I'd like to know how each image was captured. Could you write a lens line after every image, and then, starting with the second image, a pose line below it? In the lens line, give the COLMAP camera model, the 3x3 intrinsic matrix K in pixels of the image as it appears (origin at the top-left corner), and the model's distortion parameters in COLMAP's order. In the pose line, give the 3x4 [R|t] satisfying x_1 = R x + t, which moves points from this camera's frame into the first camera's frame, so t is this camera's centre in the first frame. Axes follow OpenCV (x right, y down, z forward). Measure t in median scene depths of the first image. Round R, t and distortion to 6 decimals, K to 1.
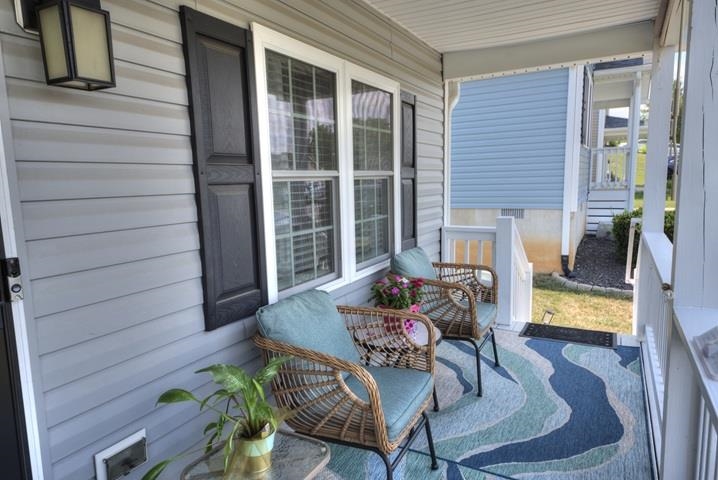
lens RADIAL K [[470.9, 0, 359.0], [0, 470.9, 240.0], [0, 0, 1]] dist [0.100409, -0.064888]
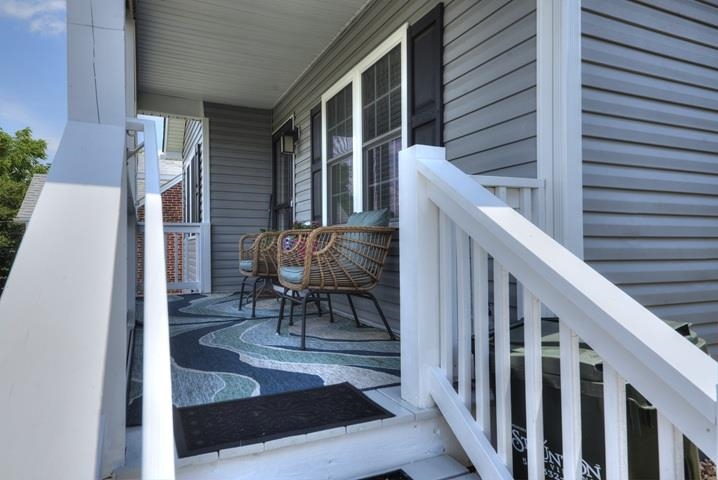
lens RADIAL K [[470.9, 0, 359.0], [0, 470.9, 240.0], [0, 0, 1]] dist [0.100409, -0.064888]
pose [[-0.599517, 0.010160, -0.800297, 0.790640], [-0.090744, 0.992609, 0.080579, 0.006931], [0.795201, 0.120930, -0.594164, 1.393381]]
